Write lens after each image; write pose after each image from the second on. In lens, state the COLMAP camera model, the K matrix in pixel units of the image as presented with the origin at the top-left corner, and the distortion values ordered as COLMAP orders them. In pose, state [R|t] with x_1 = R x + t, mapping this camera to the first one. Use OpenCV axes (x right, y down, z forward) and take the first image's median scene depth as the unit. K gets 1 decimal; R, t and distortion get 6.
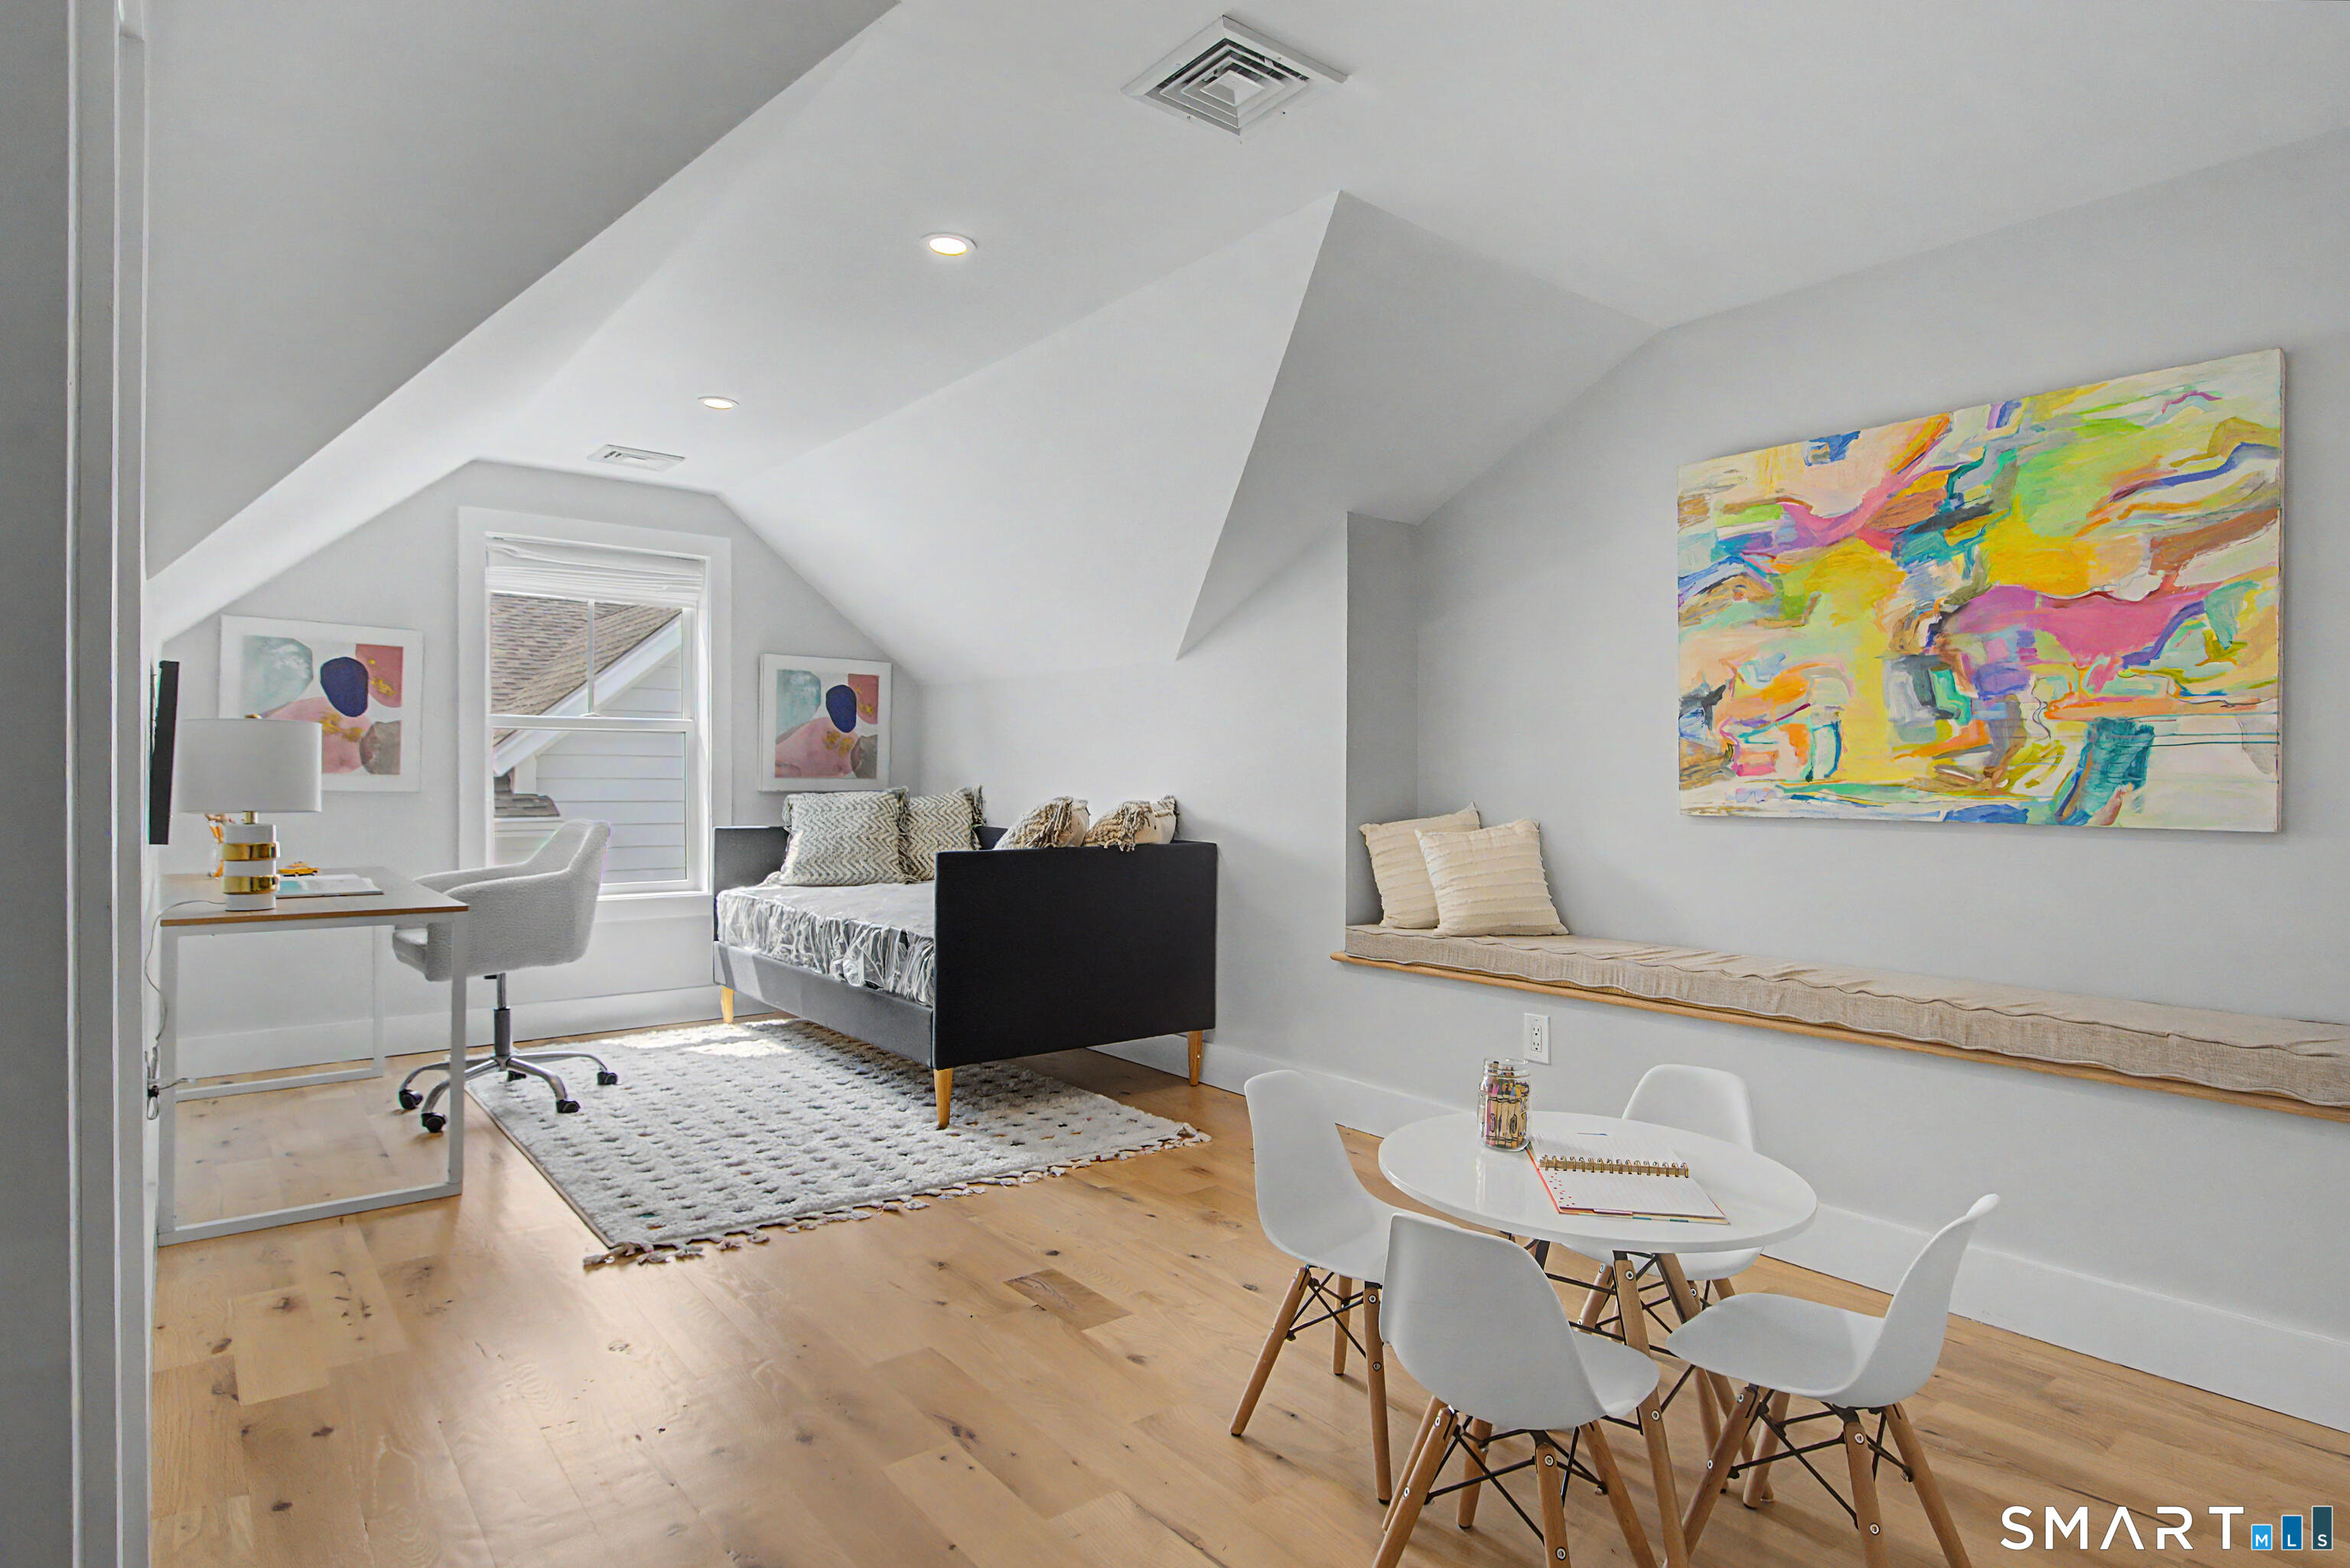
lens RADIAL K [[1289.7, 0, 1204.2], [0, 1289.7, 733.1], [0, 0, 1]] dist [0.003300, -0.001212]
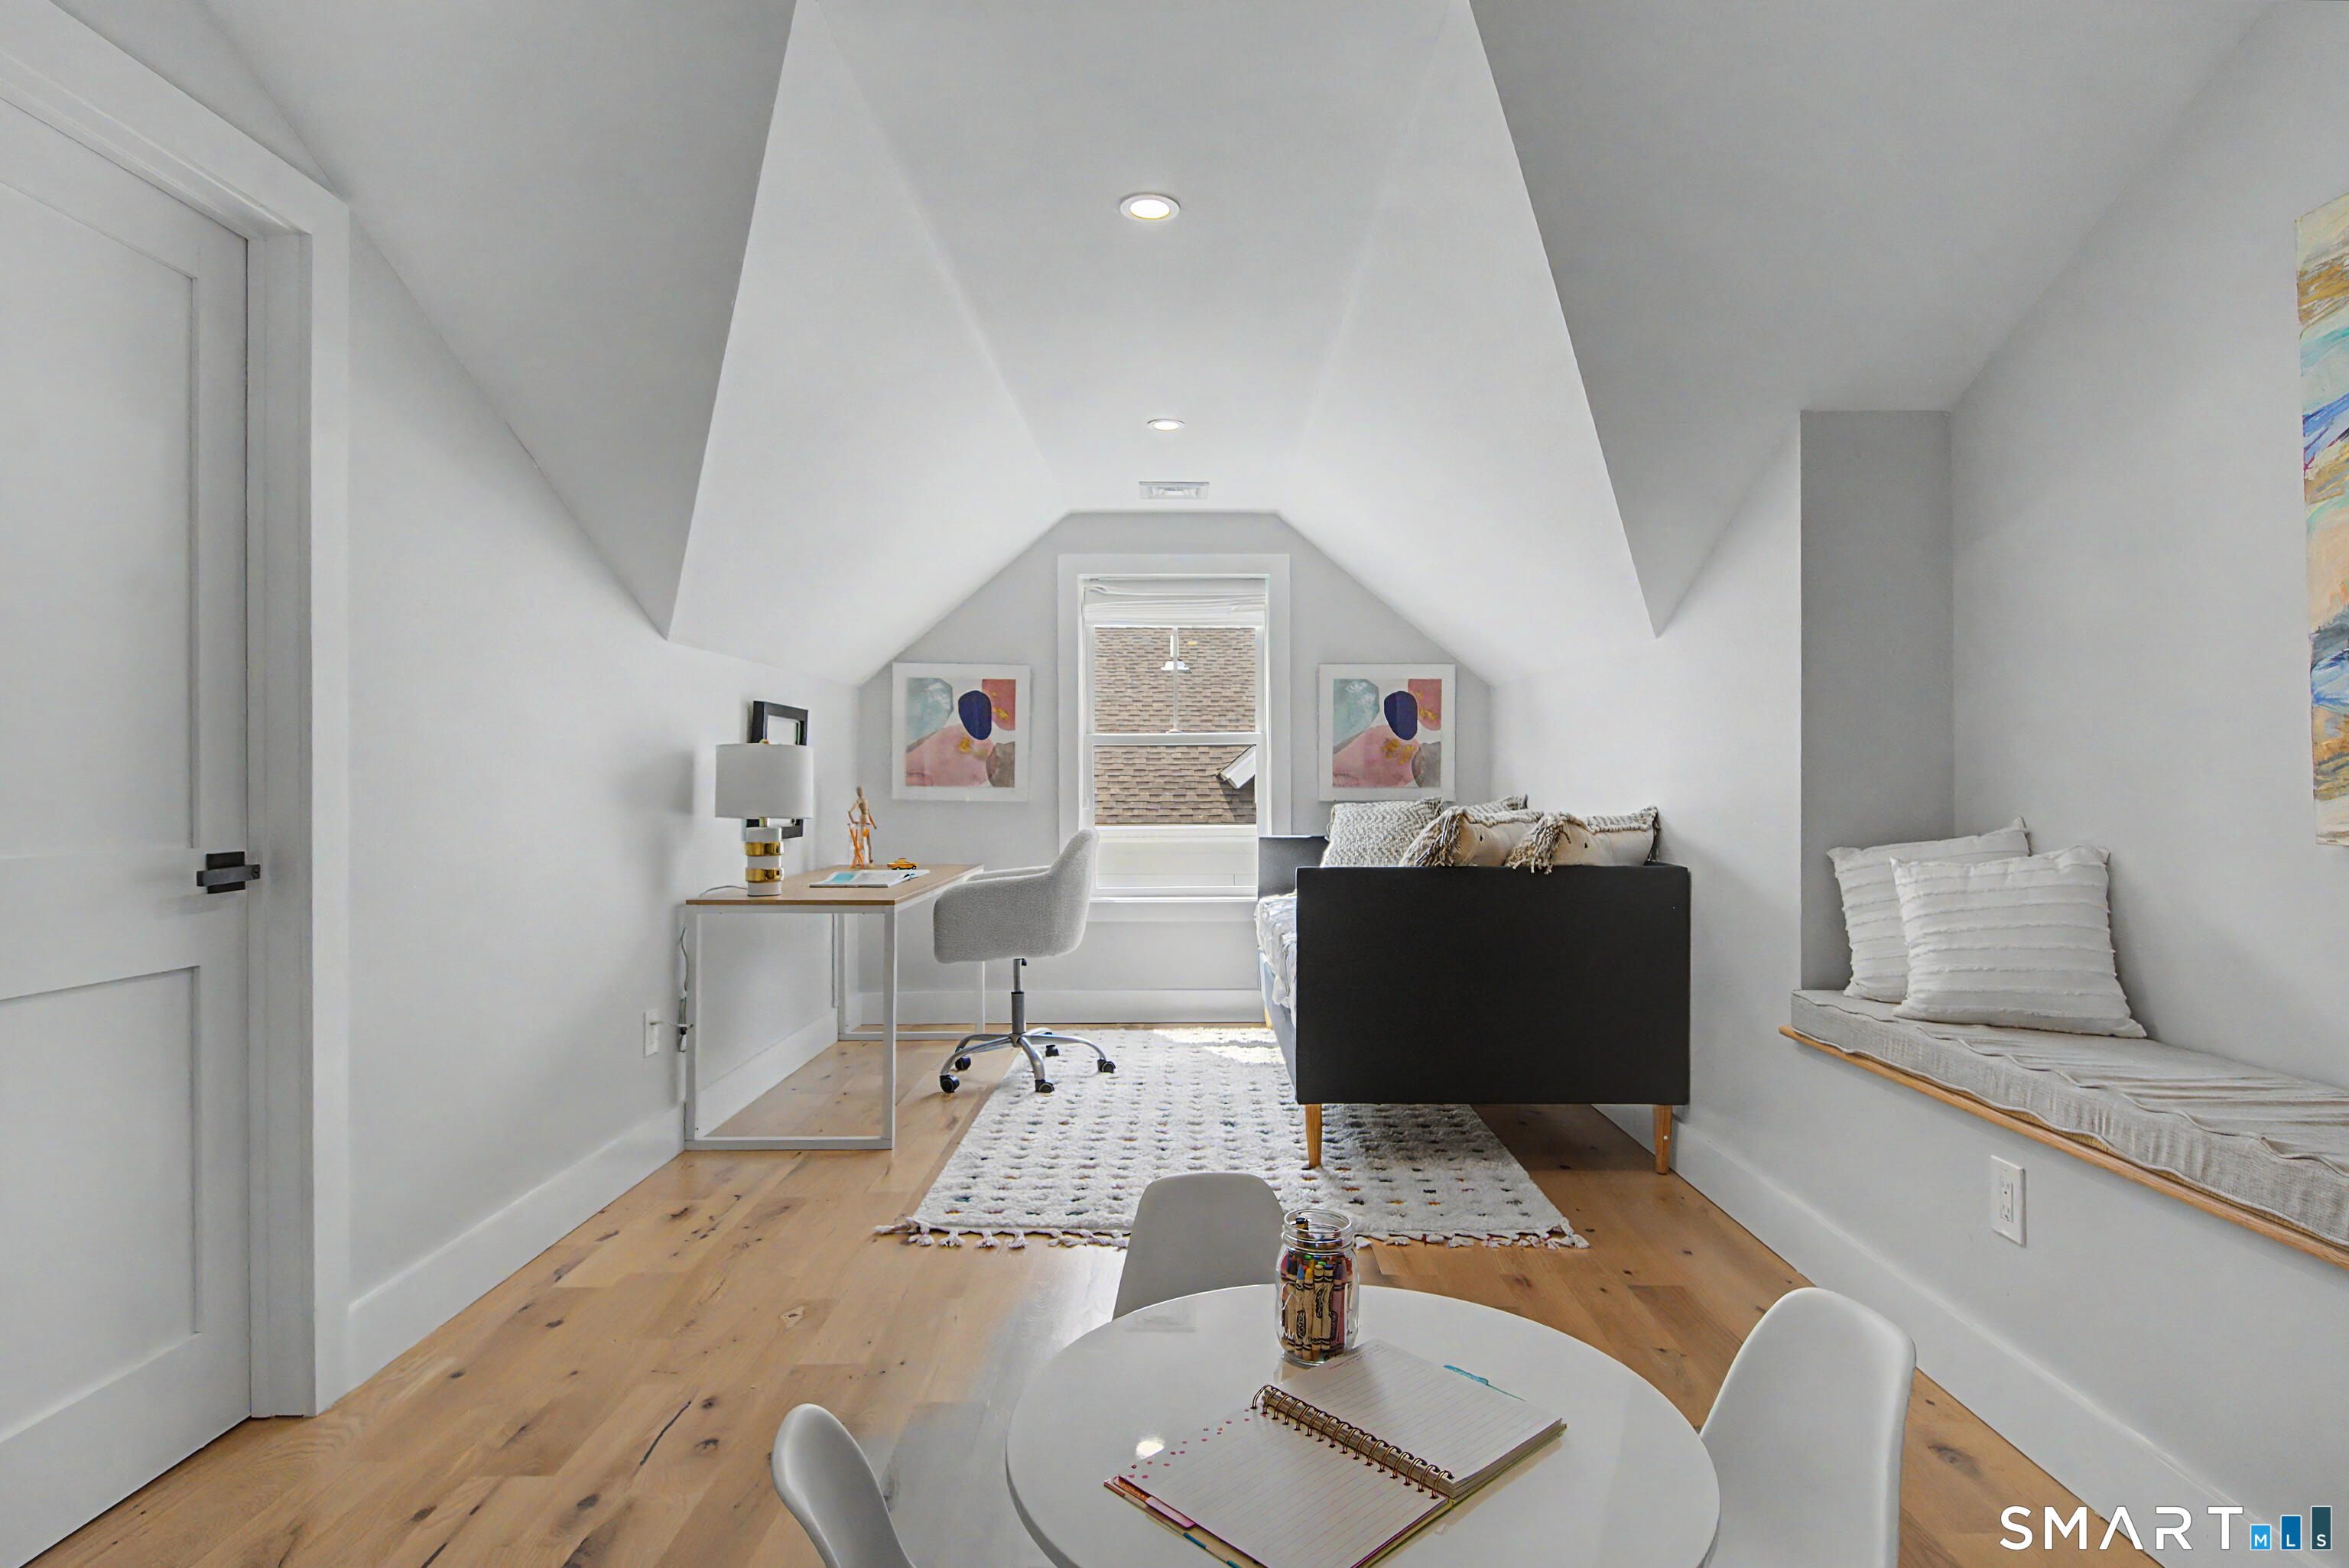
lens RADIAL K [[1273.9, 0, 1176.0], [0, 1273.9, 743.7], [0, 0, 1]] dist [0.004421, -0.000731]
pose [[0.774597, -0.028299, -0.631822, 0.289503], [0.028316, 0.999548, -0.010055, 0.010377], [0.631821, -0.010102, 0.775049, 0.229392]]
